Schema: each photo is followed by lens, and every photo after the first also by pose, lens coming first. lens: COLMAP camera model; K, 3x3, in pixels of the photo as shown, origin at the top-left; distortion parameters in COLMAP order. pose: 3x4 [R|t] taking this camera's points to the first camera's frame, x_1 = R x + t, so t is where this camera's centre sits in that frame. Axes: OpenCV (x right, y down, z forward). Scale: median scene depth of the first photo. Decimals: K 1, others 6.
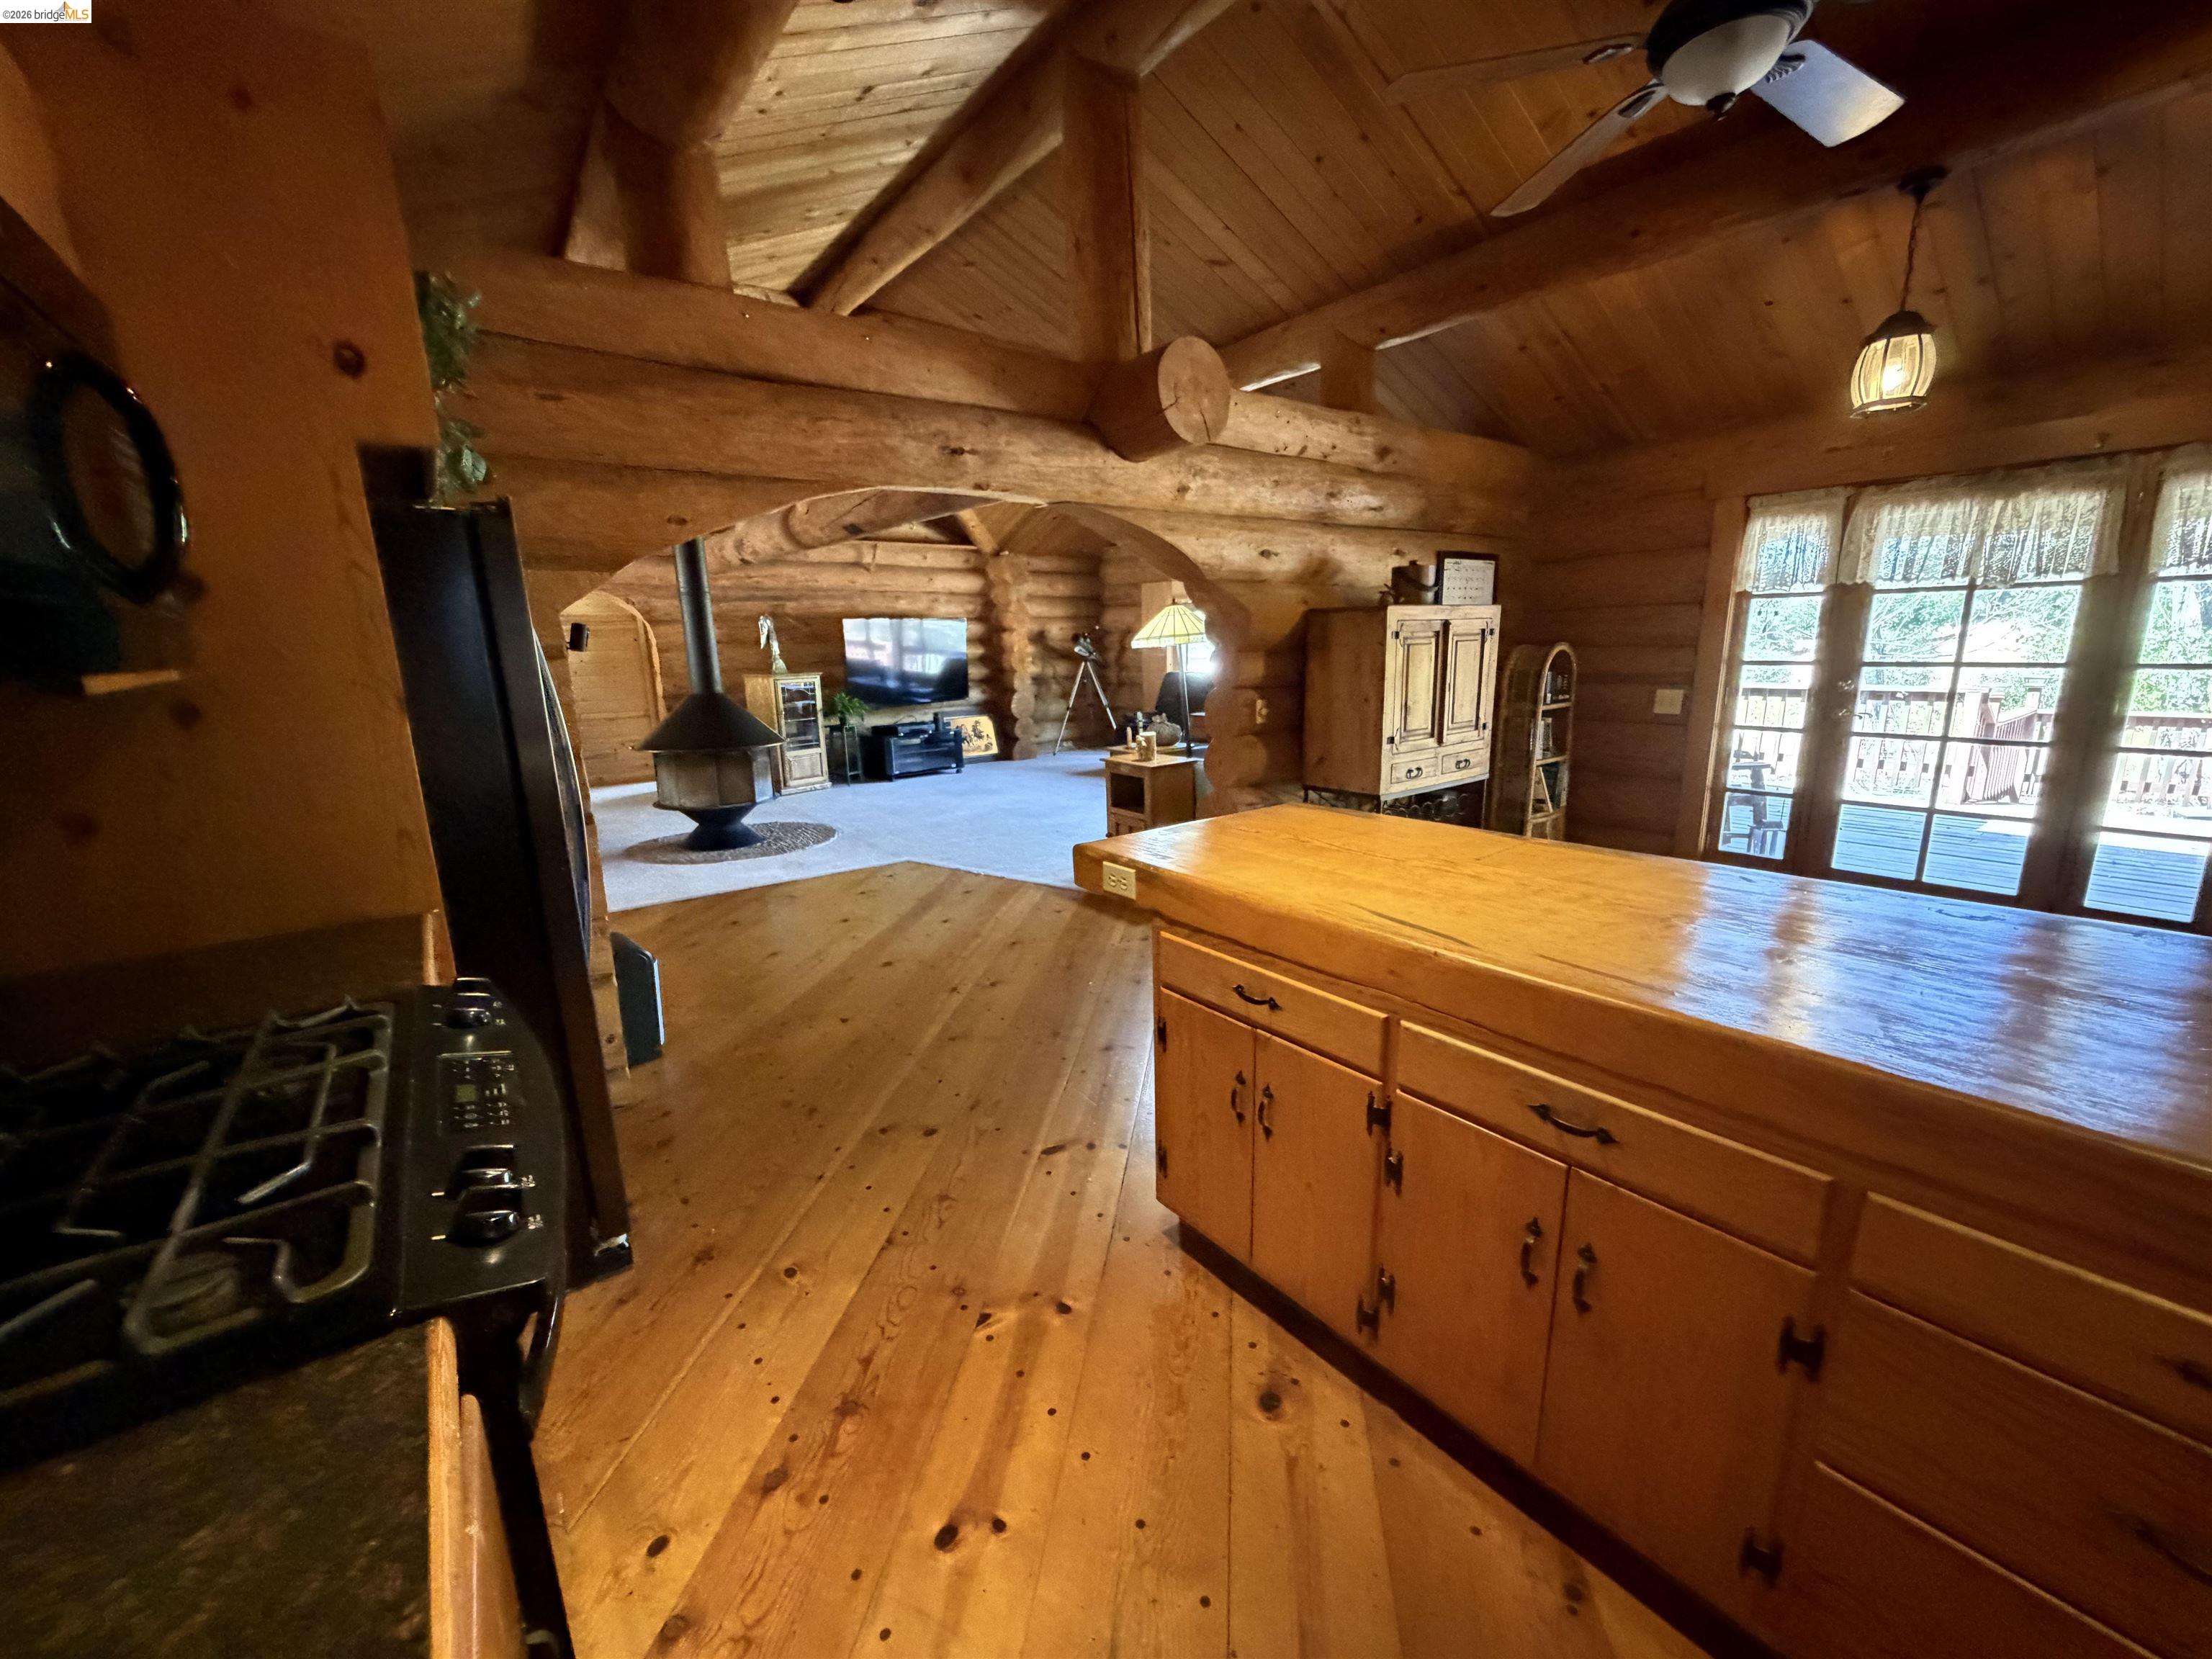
lens RADIAL K [[878.9, 0, 1098.3], [0, 878.9, 835.9], [0, 0, 1]] dist [0.001038, -0.000378]
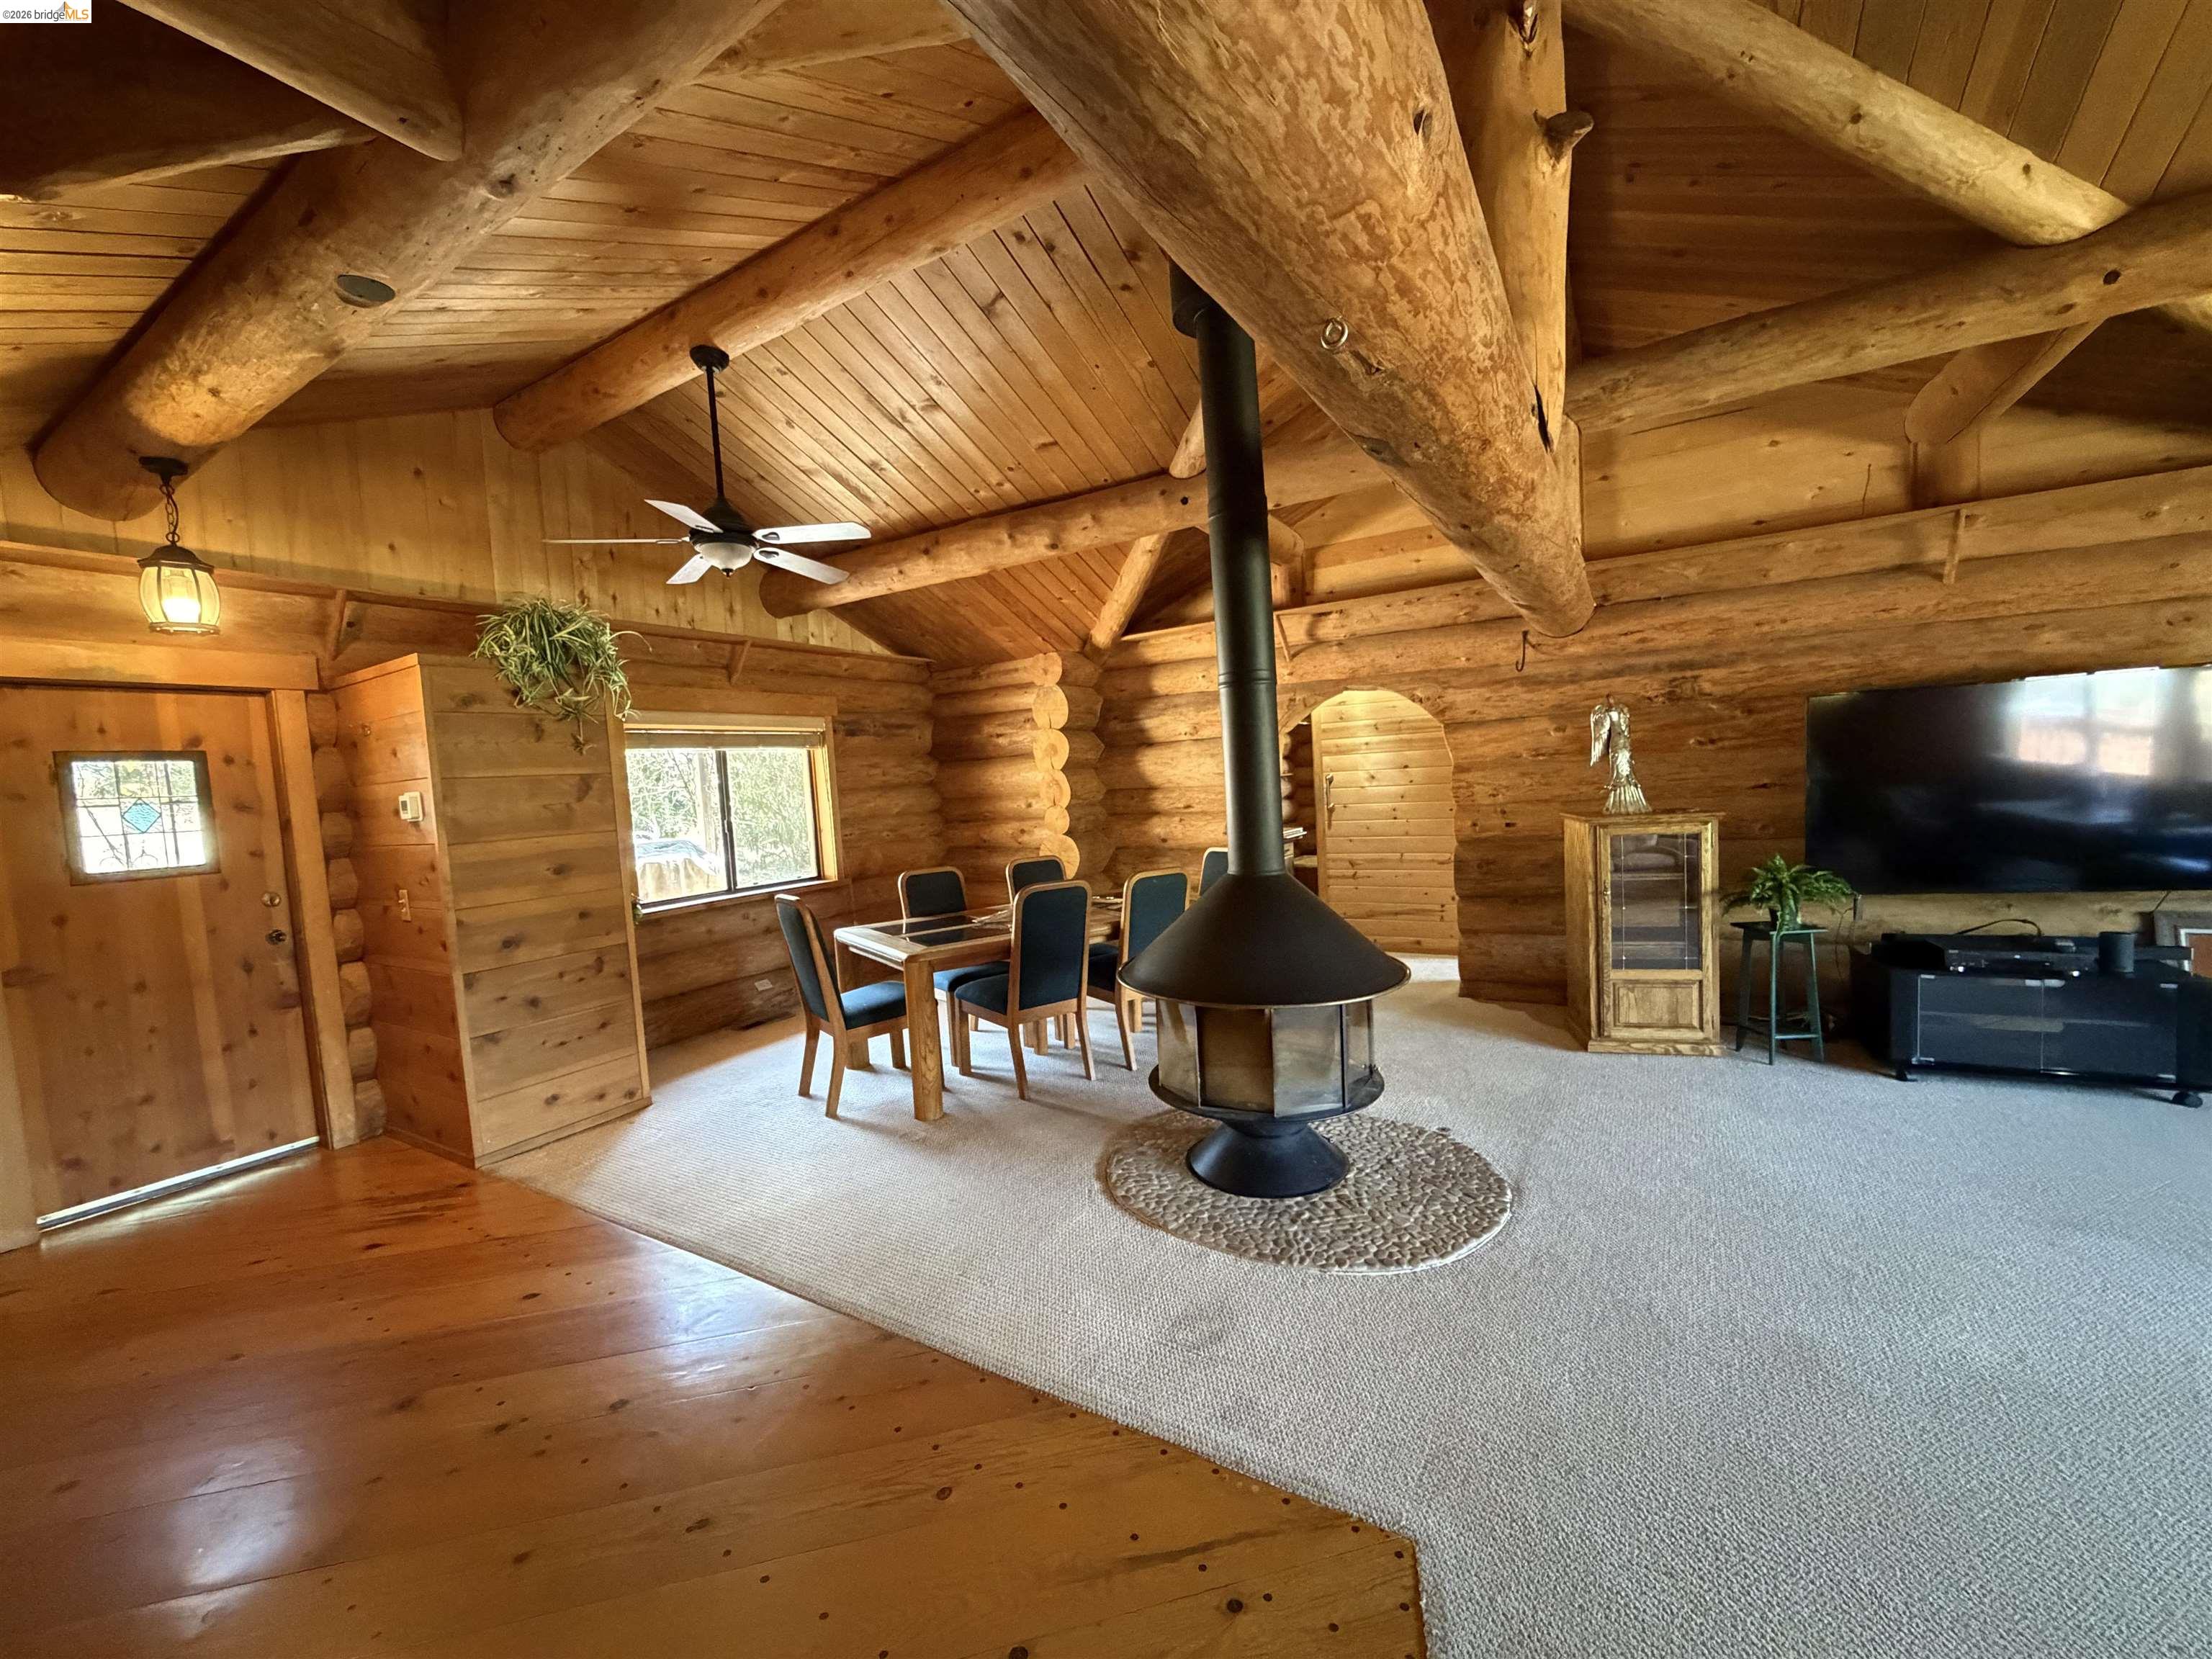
lens RADIAL K [[878.9, 0, 1098.3], [0, 878.9, 835.9], [0, 0, 1]] dist [0.001038, -0.000378]
pose [[0.366521, 0.063177, -0.928262, -0.002595], [-0.156533, 0.987658, 0.005413, -0.120133], [0.917148, 0.143319, 0.371887, 0.506252]]
